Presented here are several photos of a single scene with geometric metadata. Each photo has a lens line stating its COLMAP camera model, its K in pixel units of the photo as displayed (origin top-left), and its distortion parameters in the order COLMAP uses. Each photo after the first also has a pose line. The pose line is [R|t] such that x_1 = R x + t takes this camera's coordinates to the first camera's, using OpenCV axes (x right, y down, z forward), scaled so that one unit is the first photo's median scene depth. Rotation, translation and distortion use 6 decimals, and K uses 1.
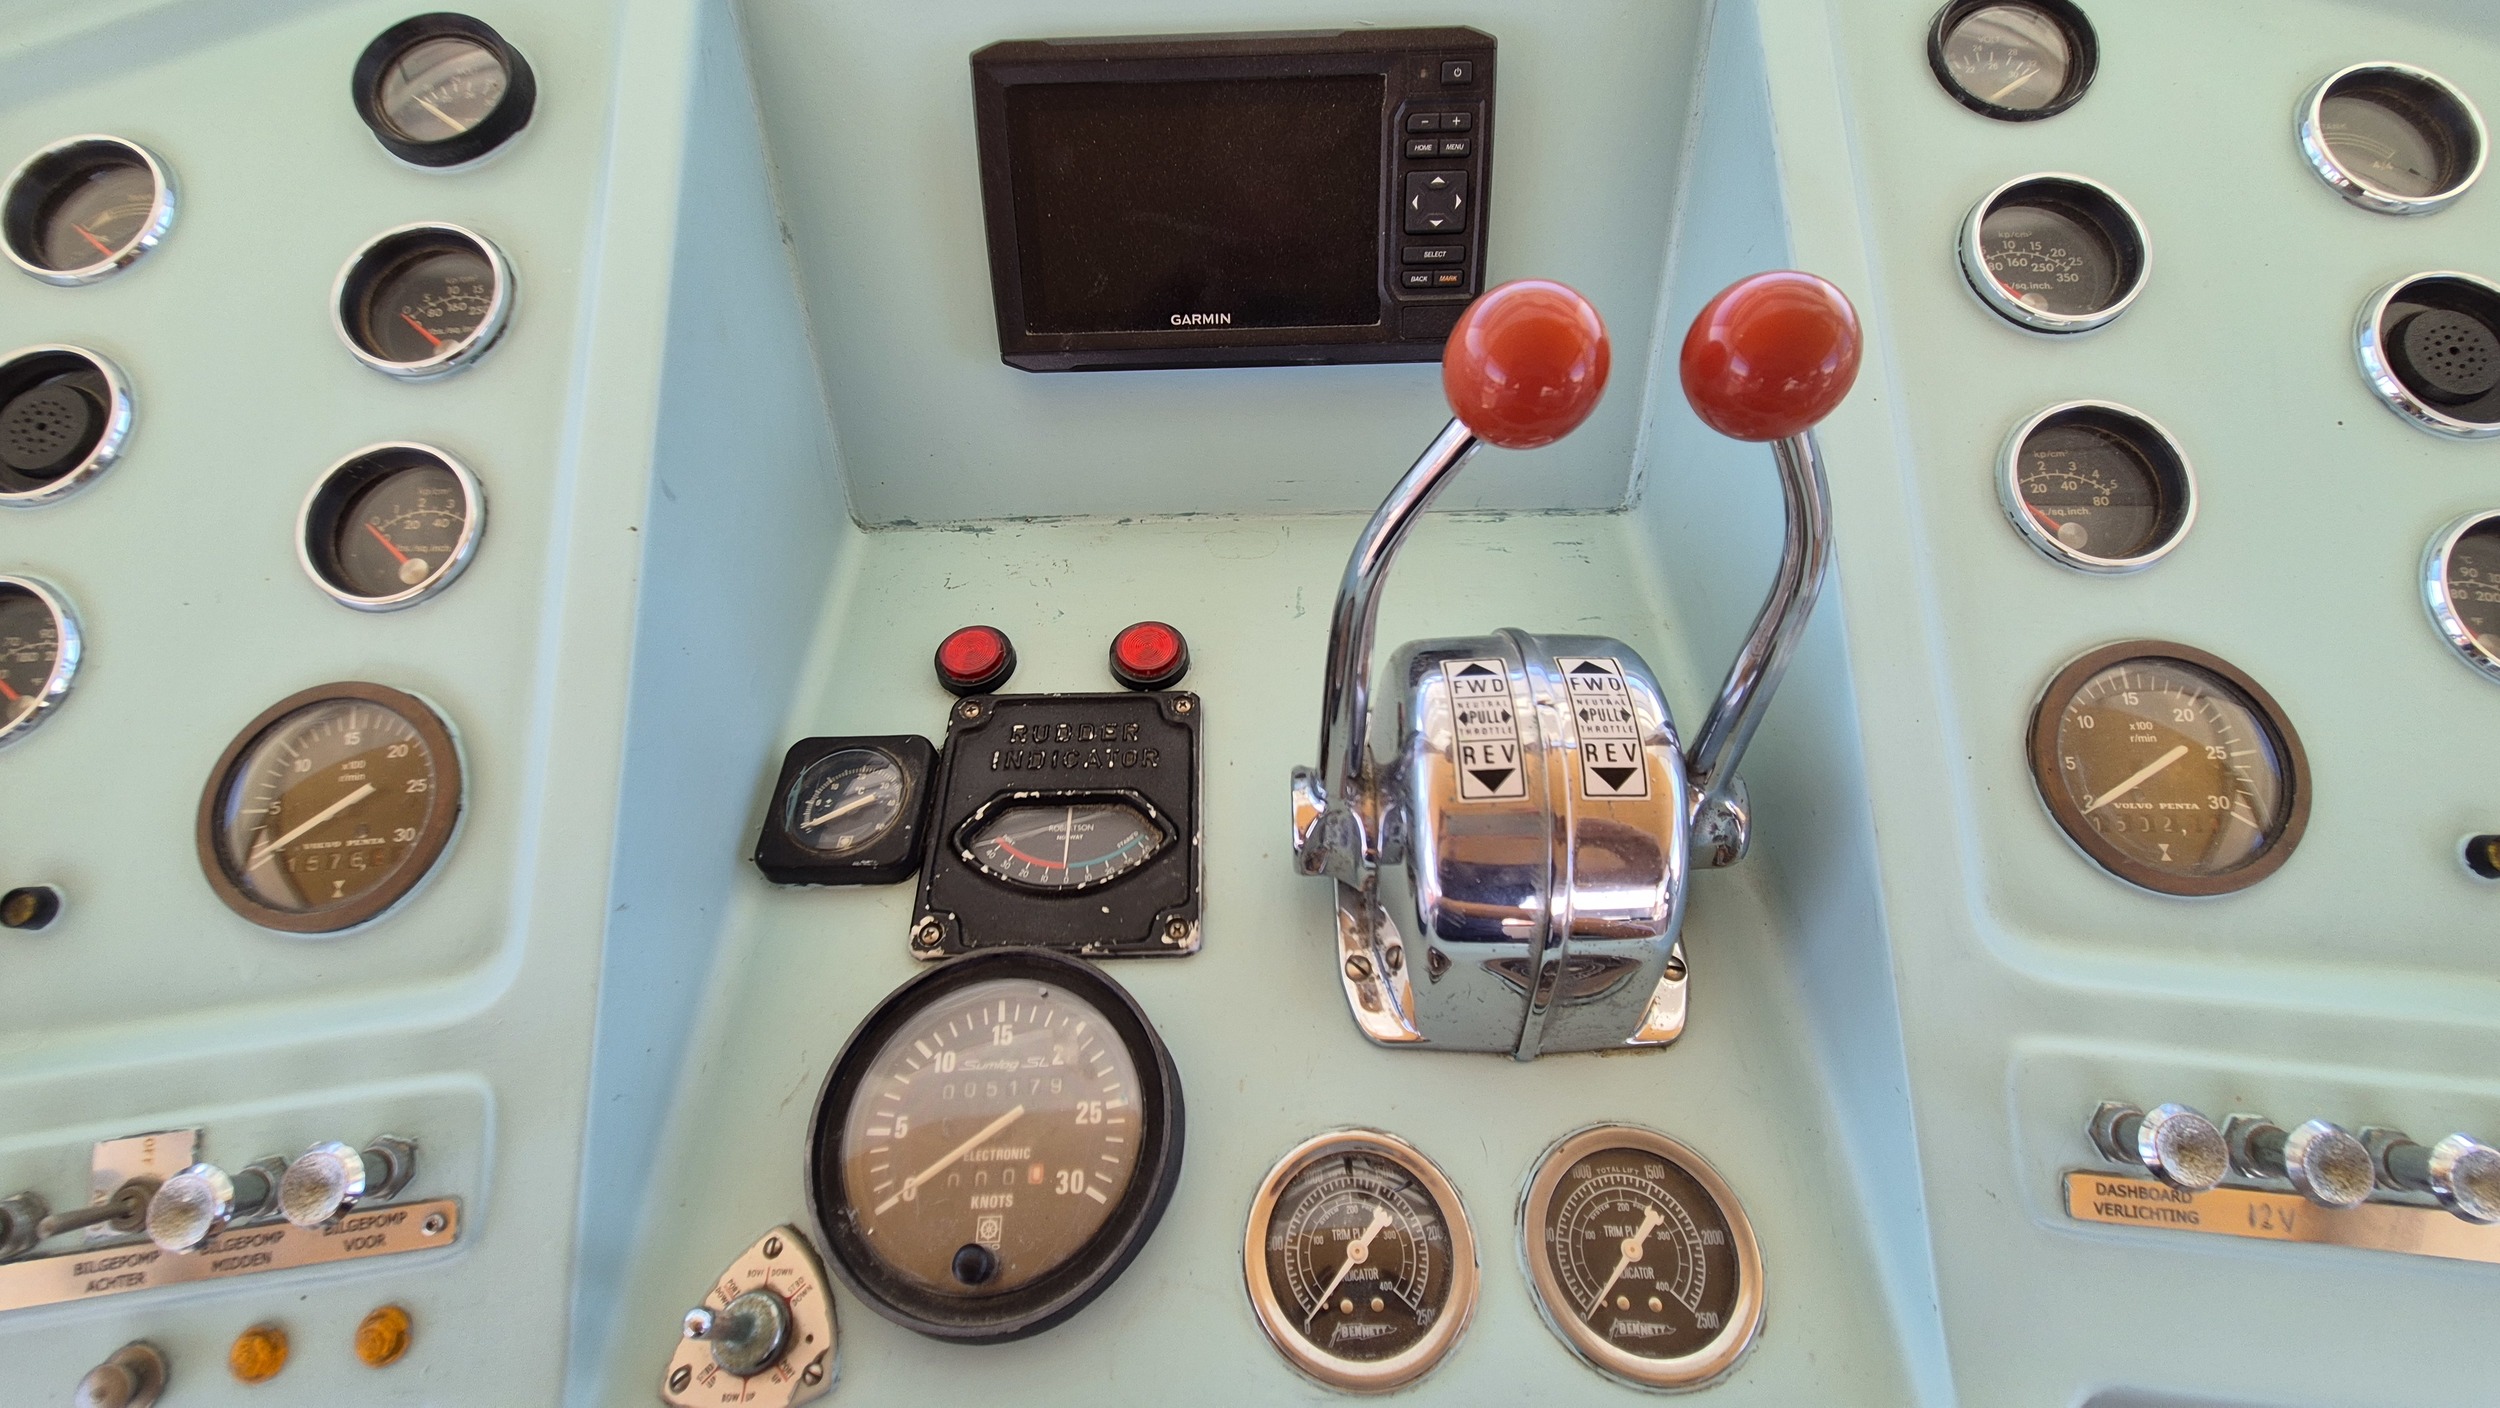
lens RADIAL K [[1024.5, 0, 1255.6], [0, 1024.5, 715.5], [0, 0, 1]] dist [0.004200, -0.000116]
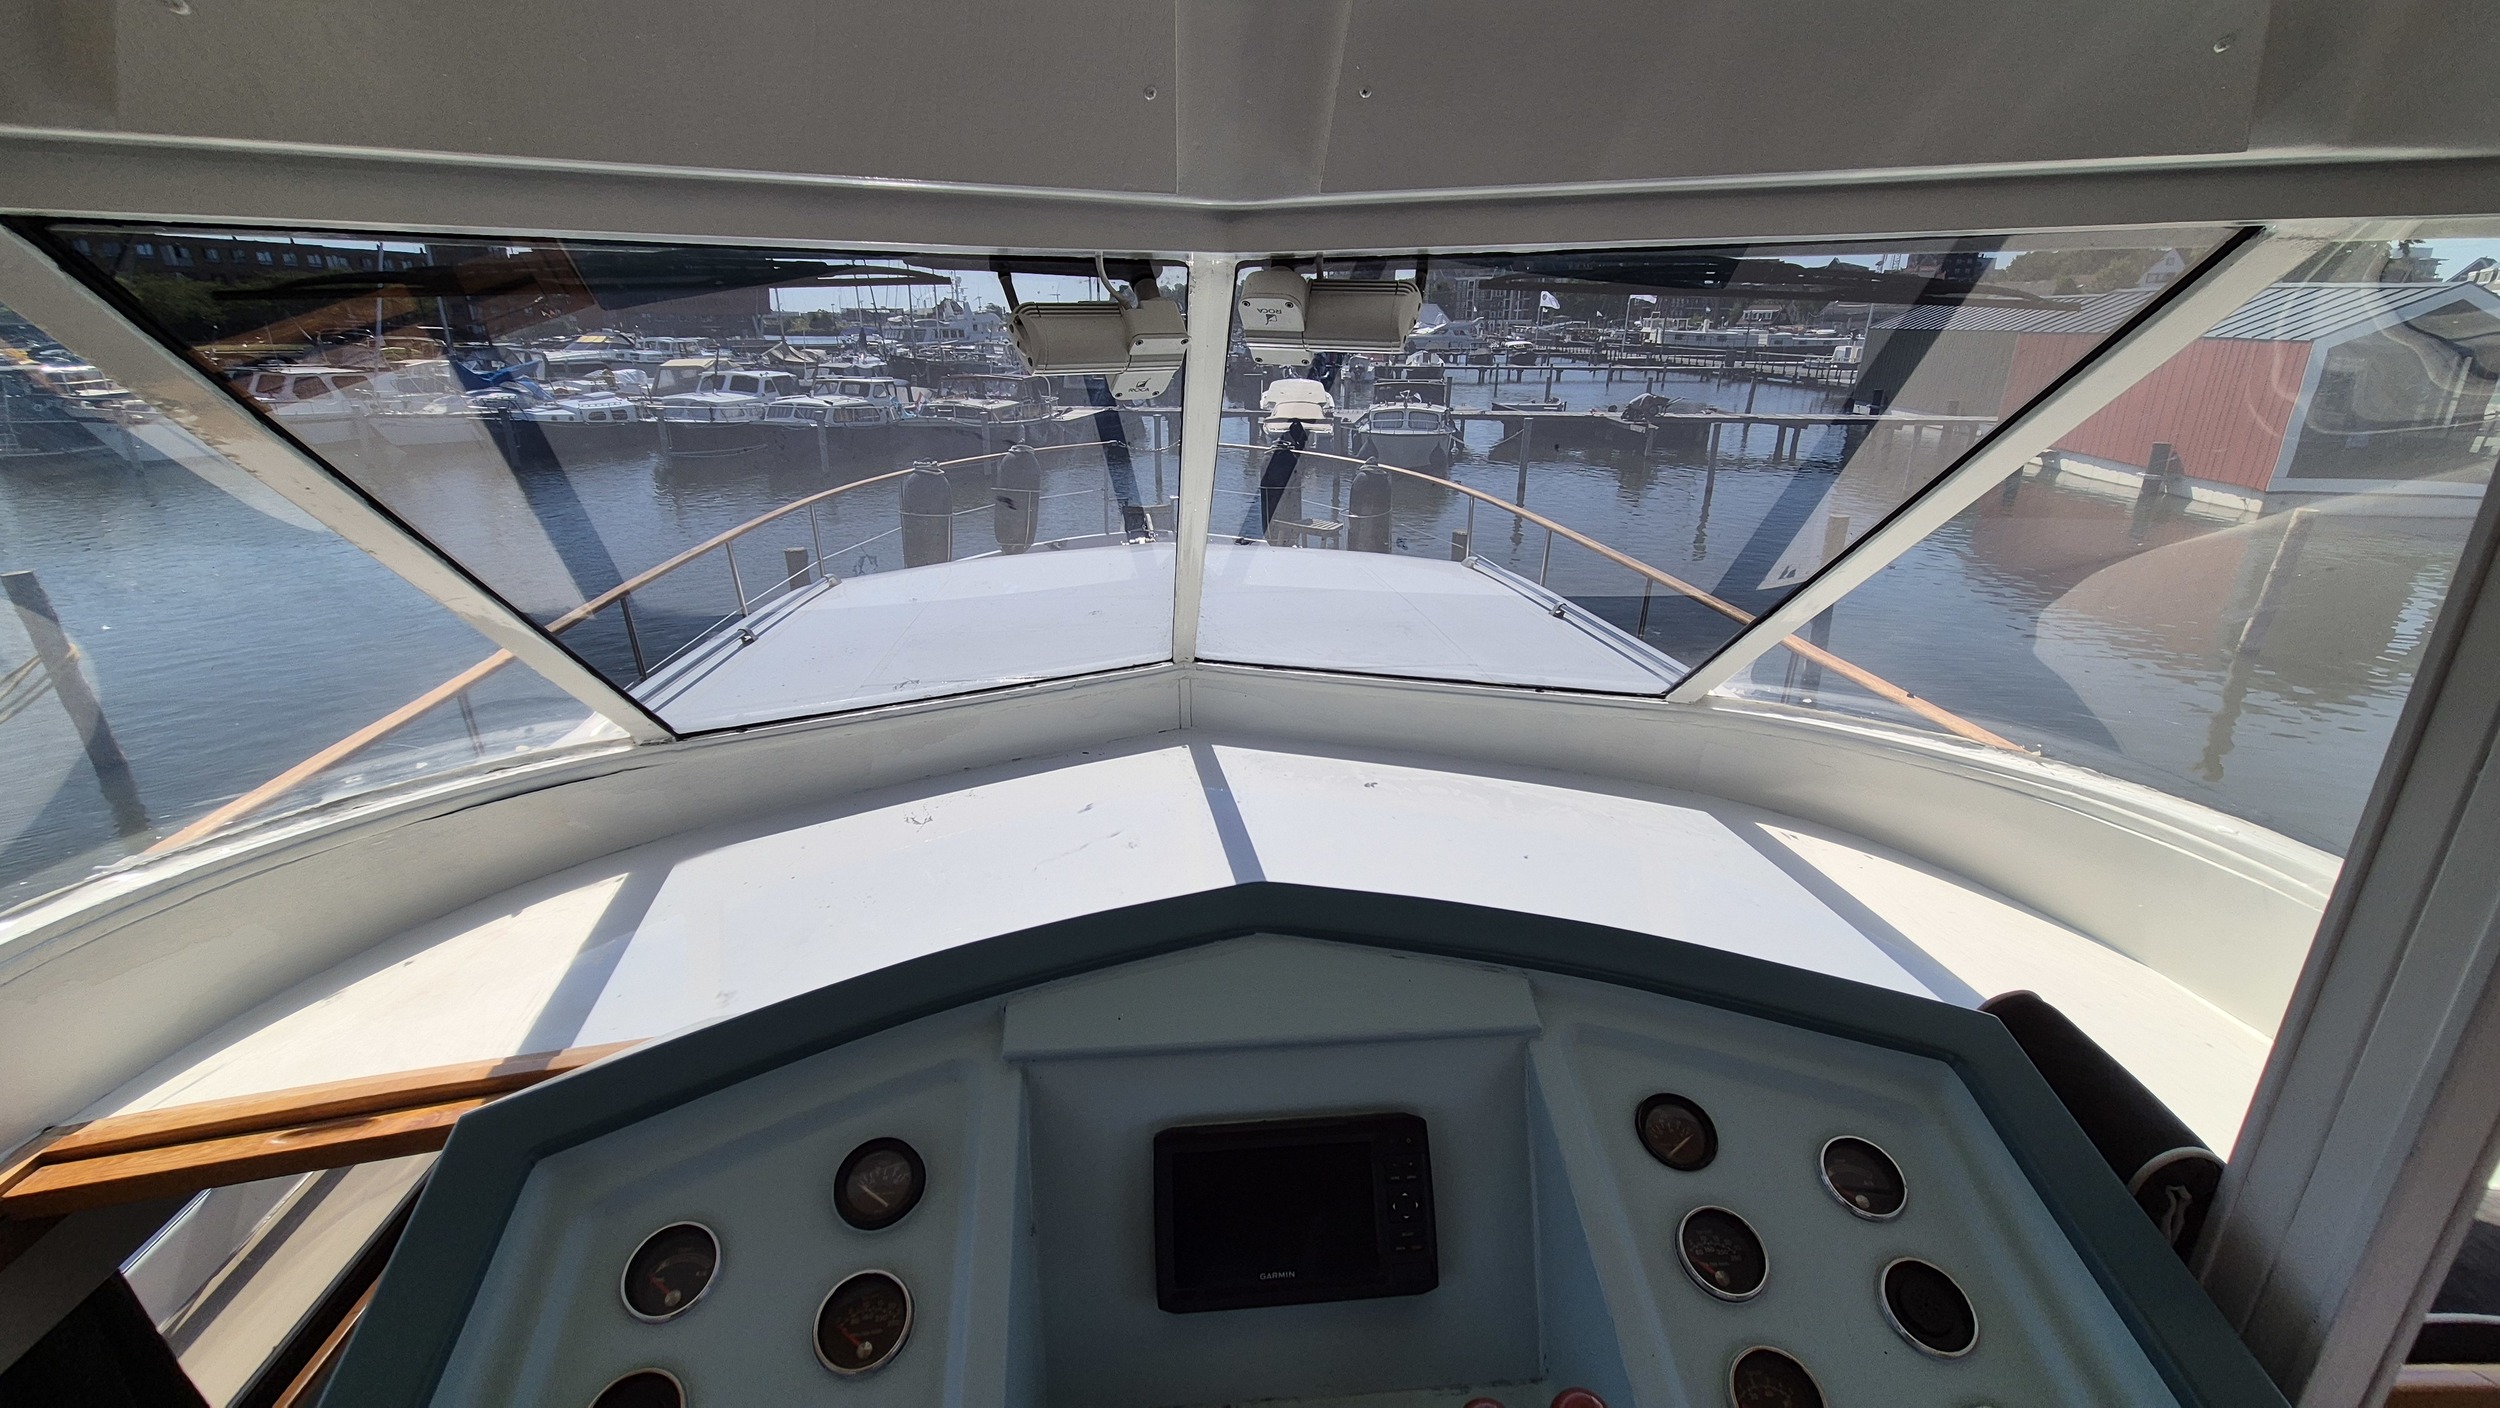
lens RADIAL K [[1024.5, 0, 1260.2], [0, 1024.5, 706.1], [0, 0, 1]] dist [0.004200, -0.000116]
pose [[0.996050, -0.001871, 0.088777, -0.302015], [0.052205, 0.821081, -0.568419, -0.253942], [-0.071830, 0.570808, 0.817936, -1.233527]]
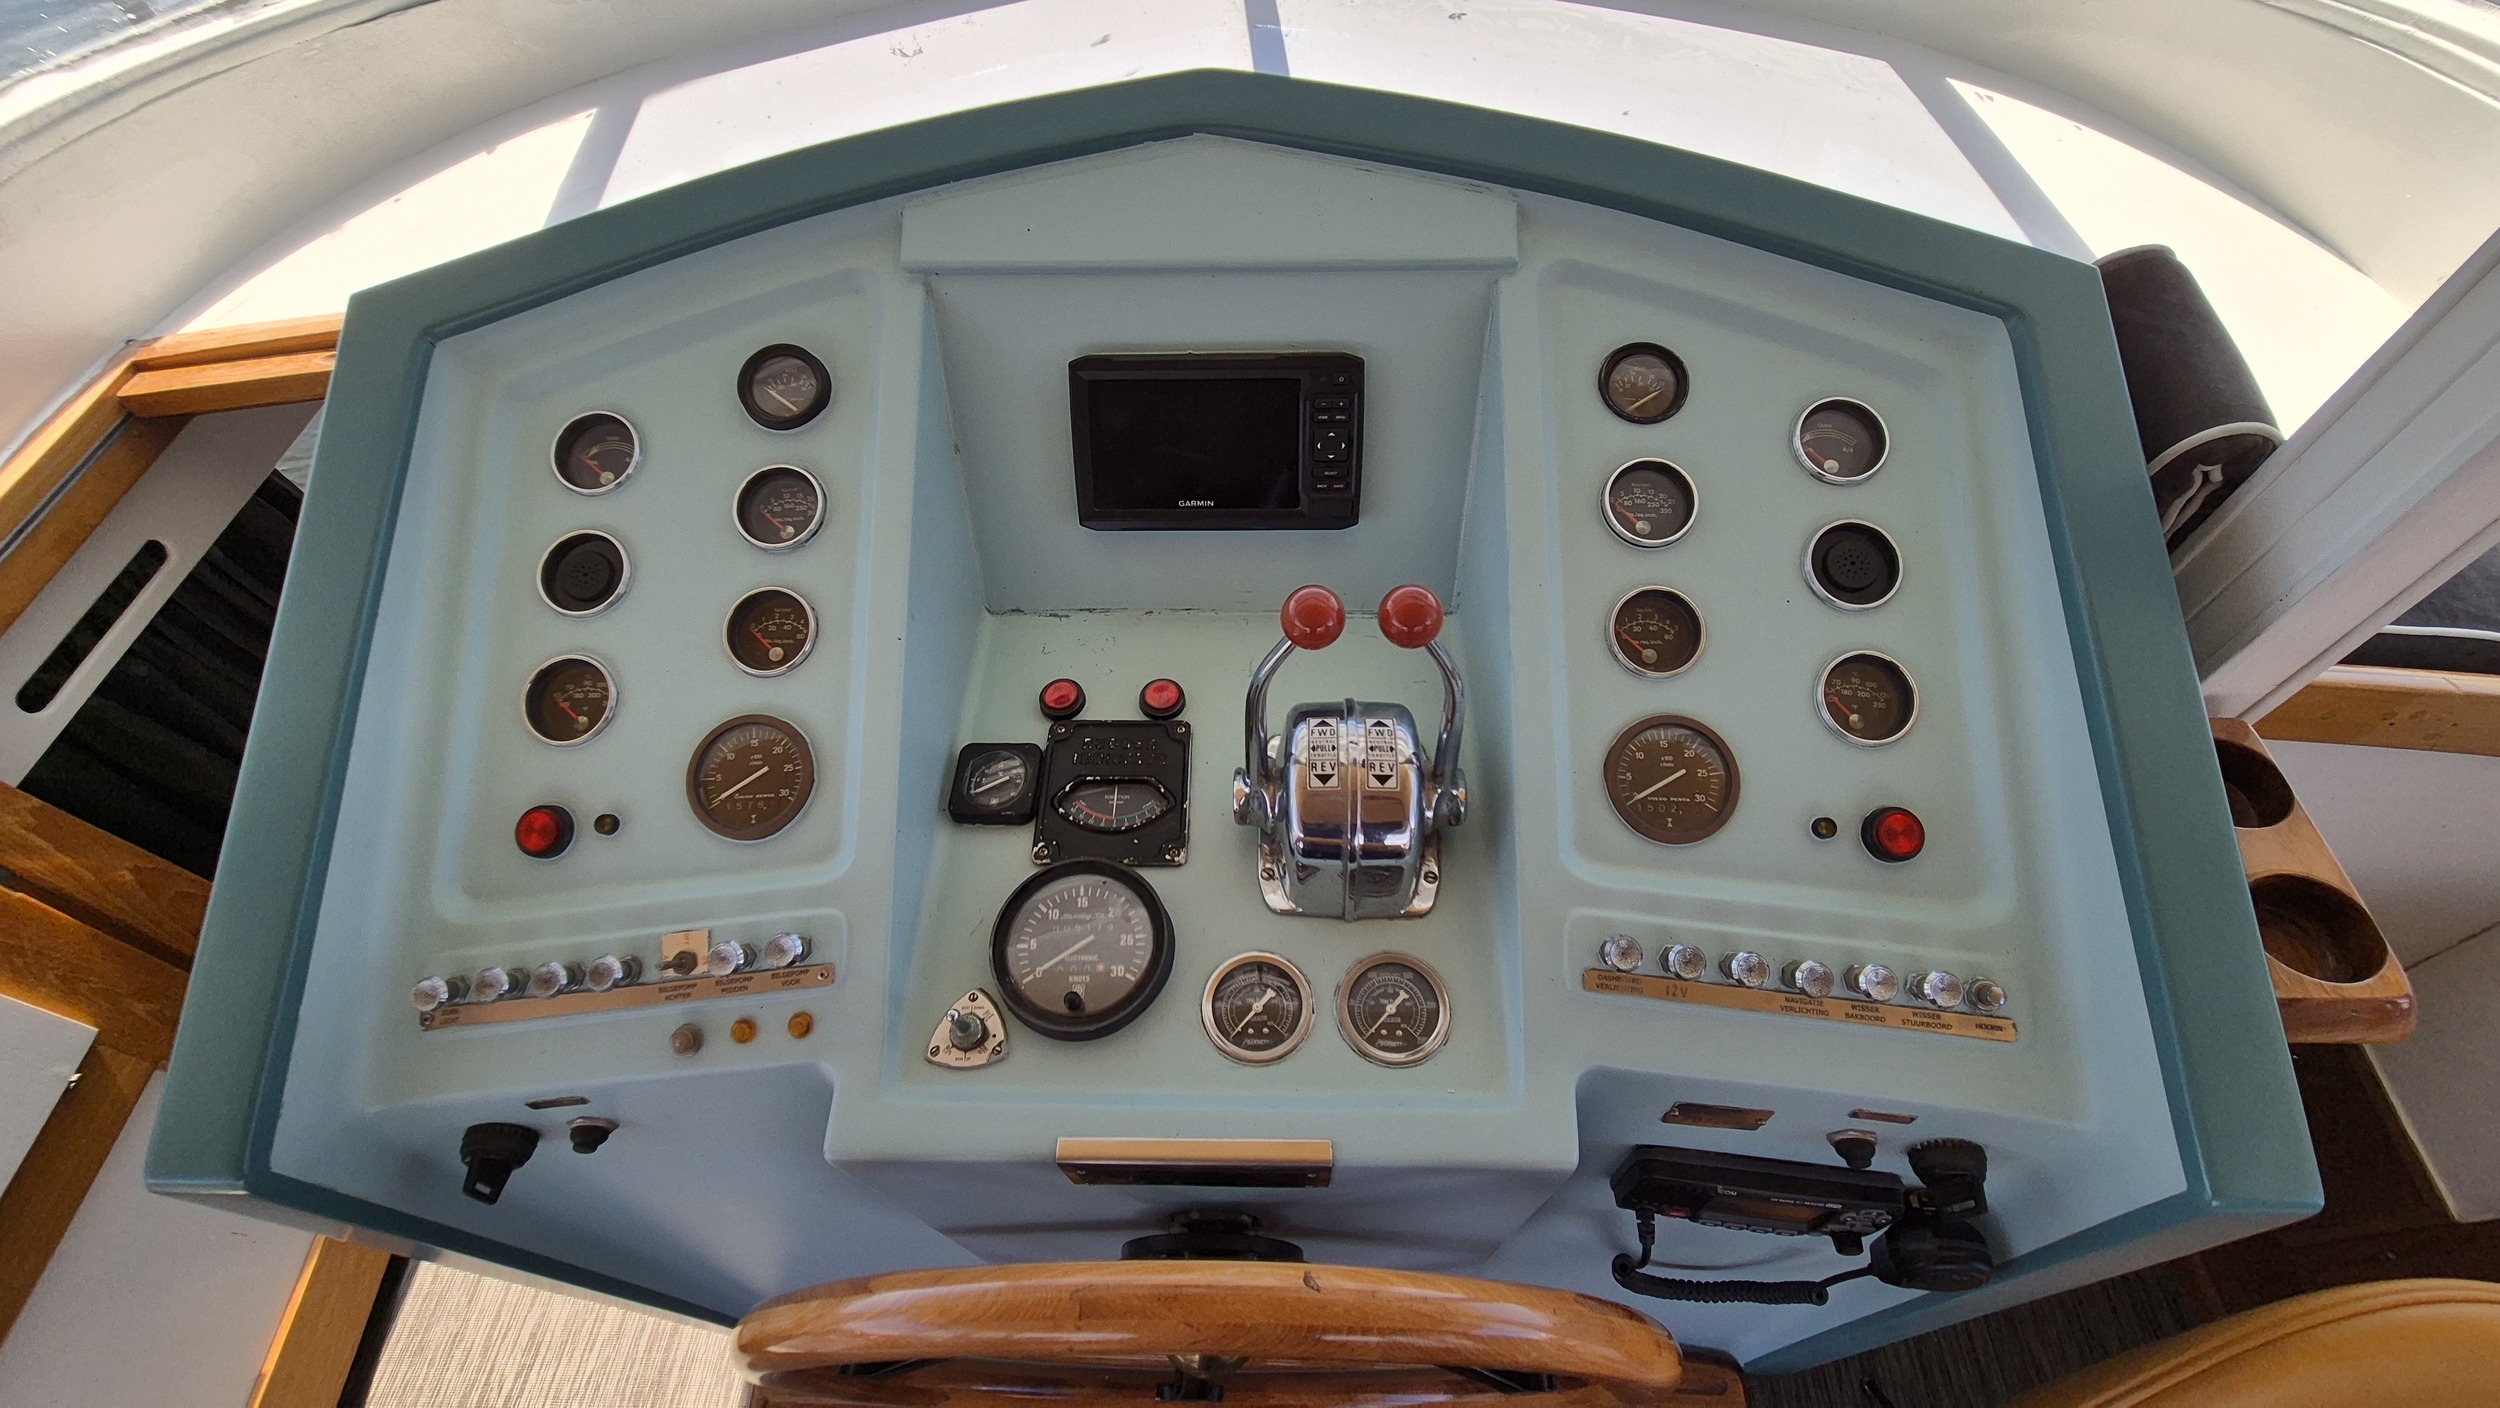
lens RADIAL K [[1024.5, 0, 1254.4], [0, 1024.5, 707.0], [0, 0, 1]] dist [0.004200, -0.000116]
pose [[0.999627, 0.022143, -0.016009, 0.103766], [-0.021821, 0.999562, 0.019988, -0.106601], [0.016445, -0.019631, 0.999672, -0.944190]]
